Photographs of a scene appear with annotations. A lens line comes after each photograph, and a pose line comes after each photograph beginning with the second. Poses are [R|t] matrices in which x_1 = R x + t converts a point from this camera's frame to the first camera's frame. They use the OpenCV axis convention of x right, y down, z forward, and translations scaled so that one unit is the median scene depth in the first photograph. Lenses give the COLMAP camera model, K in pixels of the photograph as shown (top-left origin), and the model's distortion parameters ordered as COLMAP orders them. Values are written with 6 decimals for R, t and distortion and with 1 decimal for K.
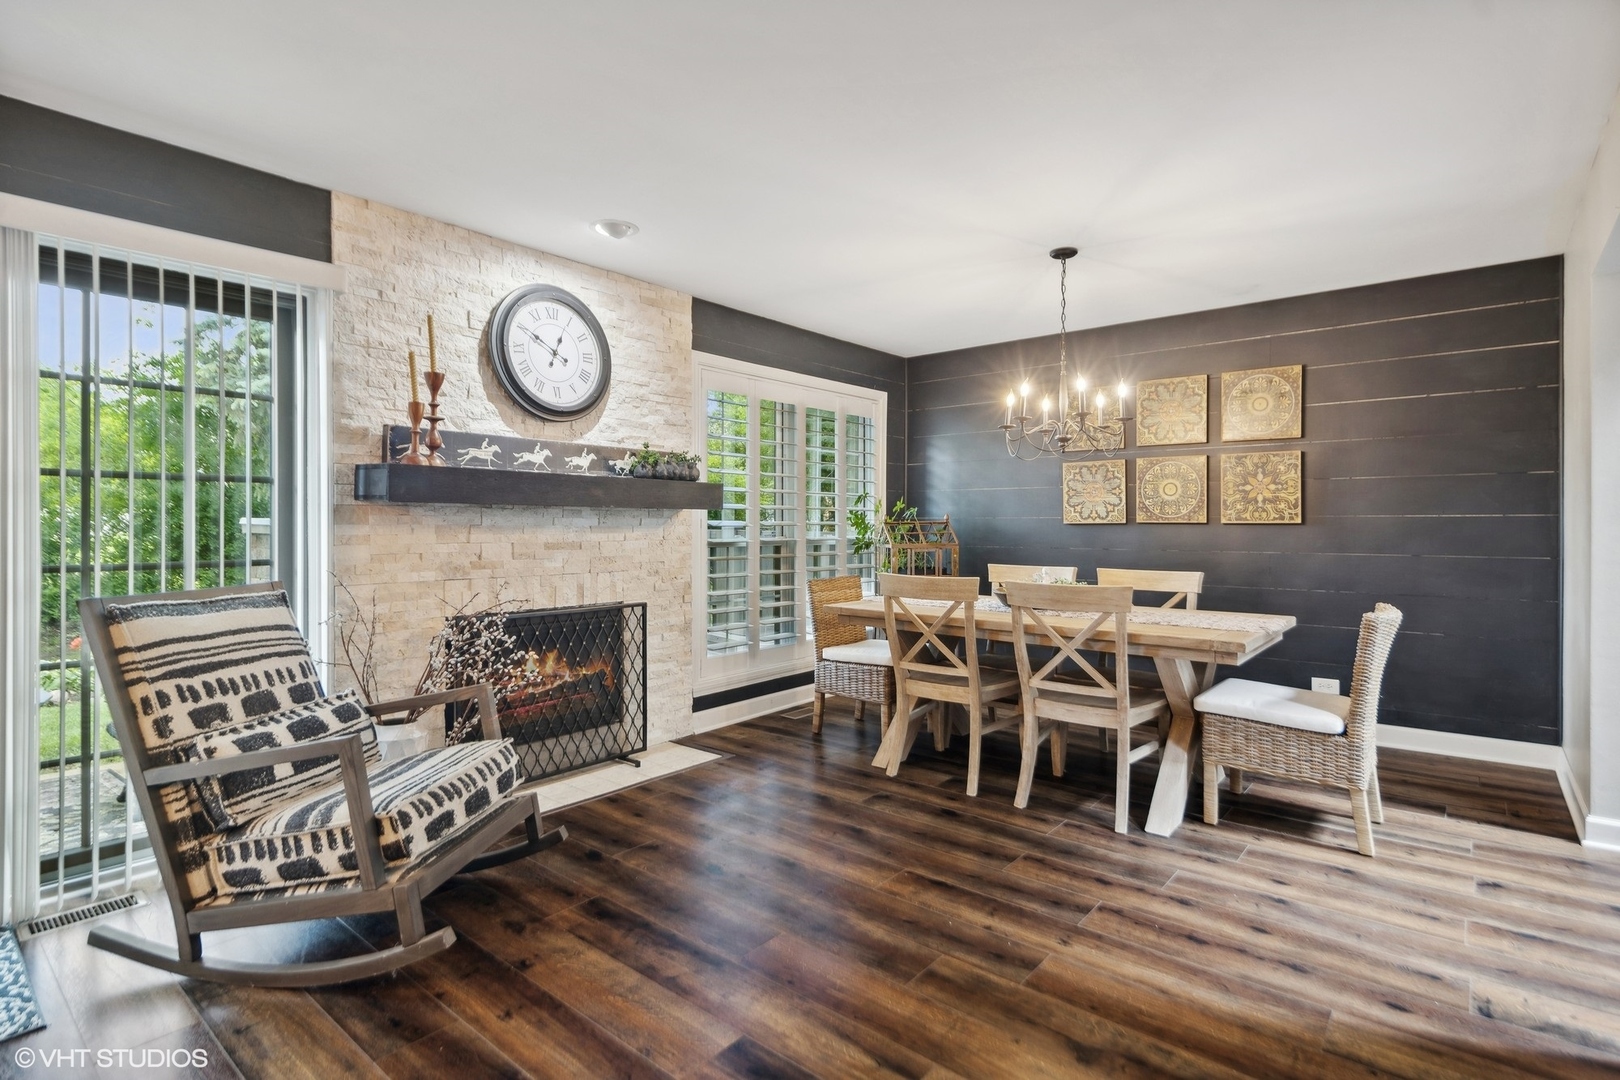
lens RADIAL K [[795.8, 0, 803.8], [0, 795.8, 528.0], [0, 0, 1]] dist [0.003615, -0.003219]
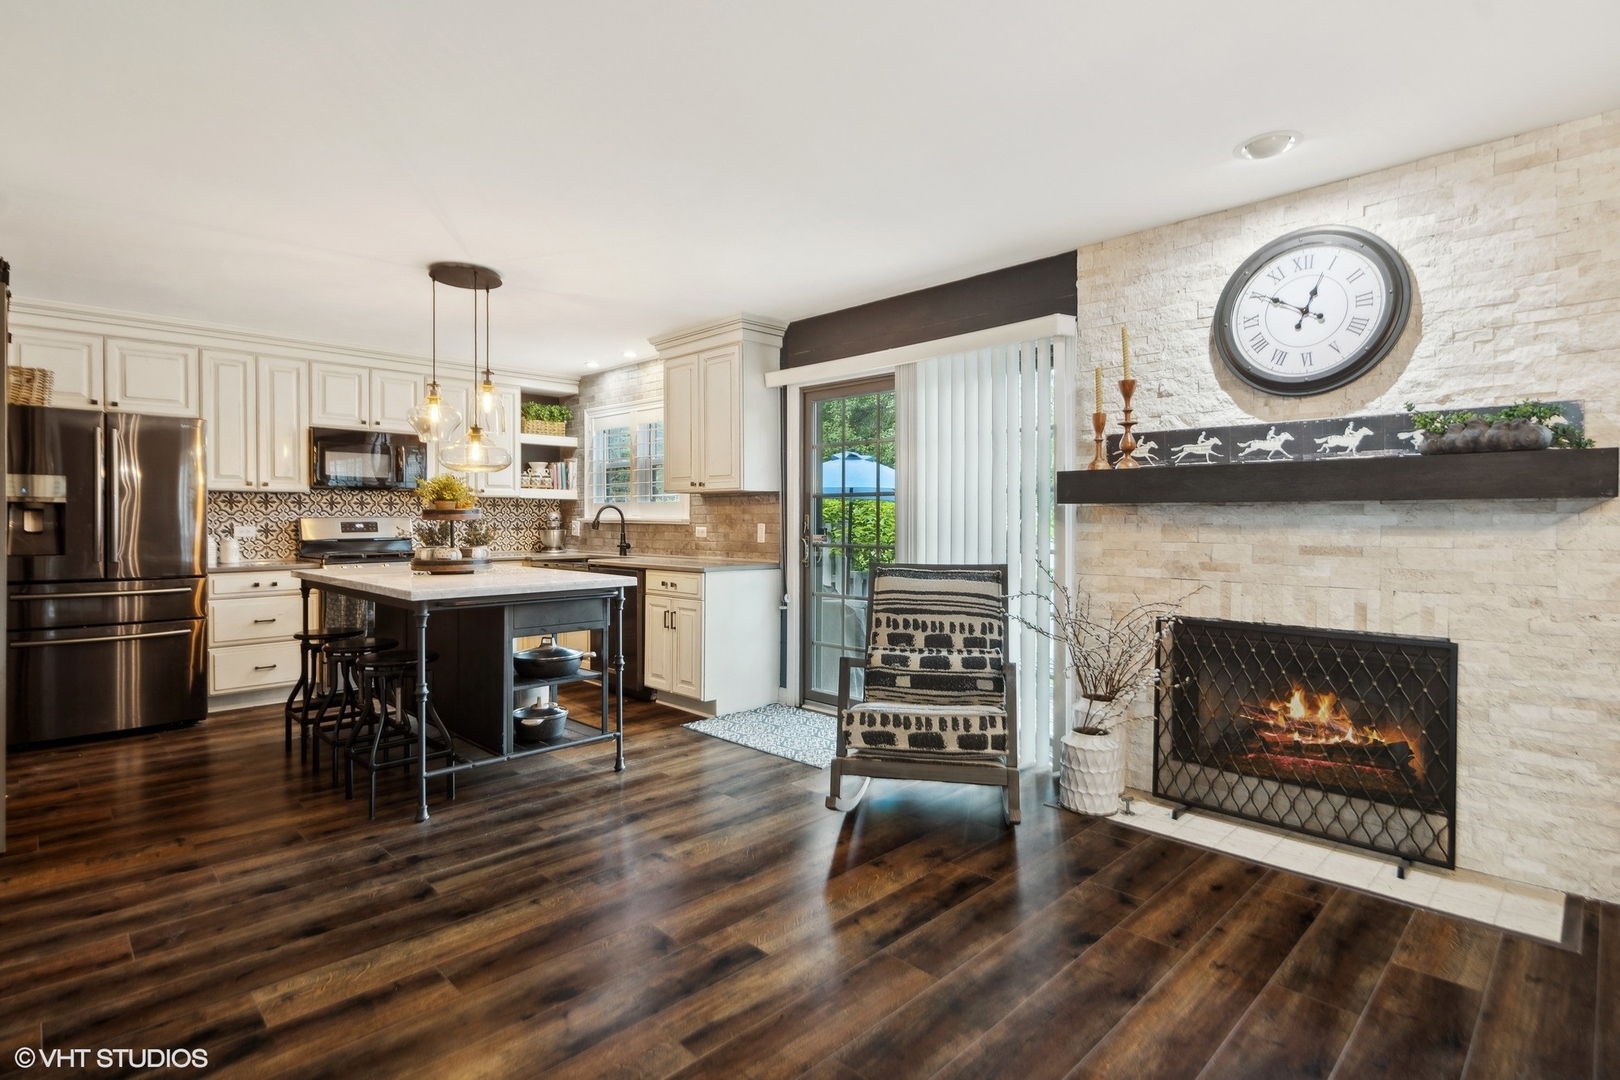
lens RADIAL K [[795.8, 0, 802.8], [0, 795.8, 524.6], [0, 0, 1]] dist [0.003615, -0.003219]
pose [[-0.099543, 0.004914, -0.995021, 0.578530], [-0.004590, 0.999975, 0.005397, -0.005797], [0.995023, 0.005104, -0.099518, 0.613635]]
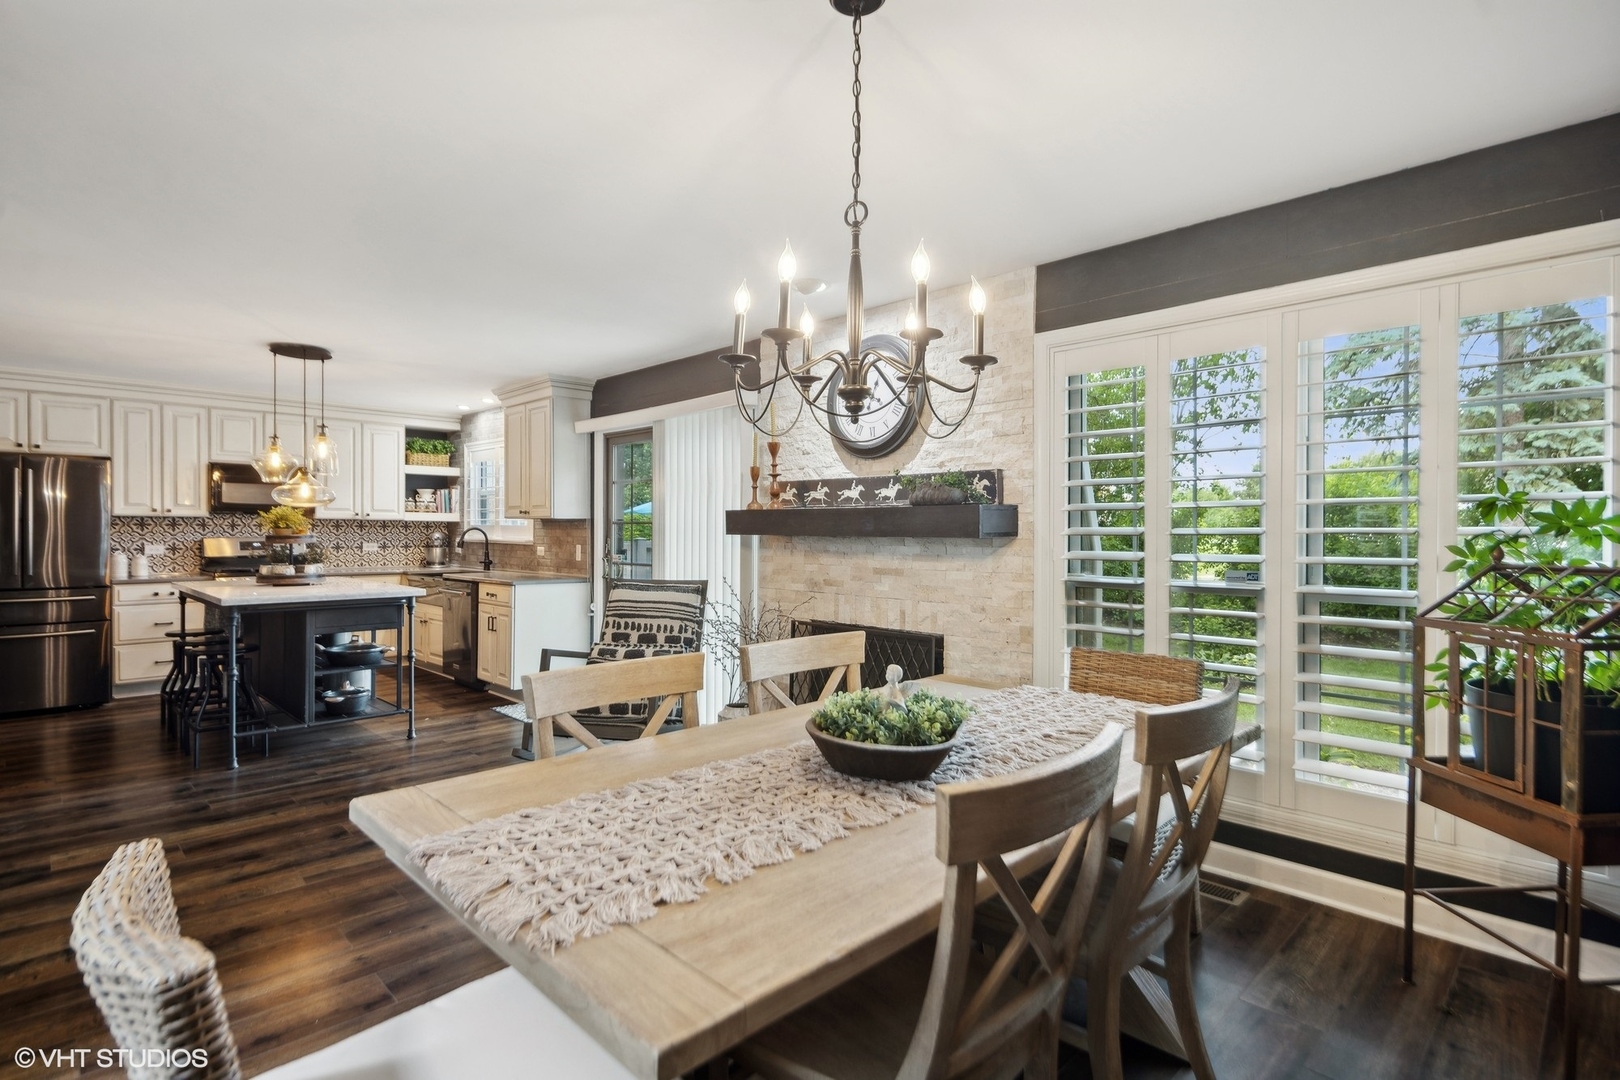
lens RADIAL K [[795.8, 0, 808.4], [0, 795.8, 535.9], [0, 0, 1]] dist [0.003615, -0.003219]
pose [[-0.097919, 0.003597, -0.995188, 0.850508], [-0.008579, 0.999953, 0.004459, -0.032633], [0.995157, 0.008974, -0.097883, 1.090381]]
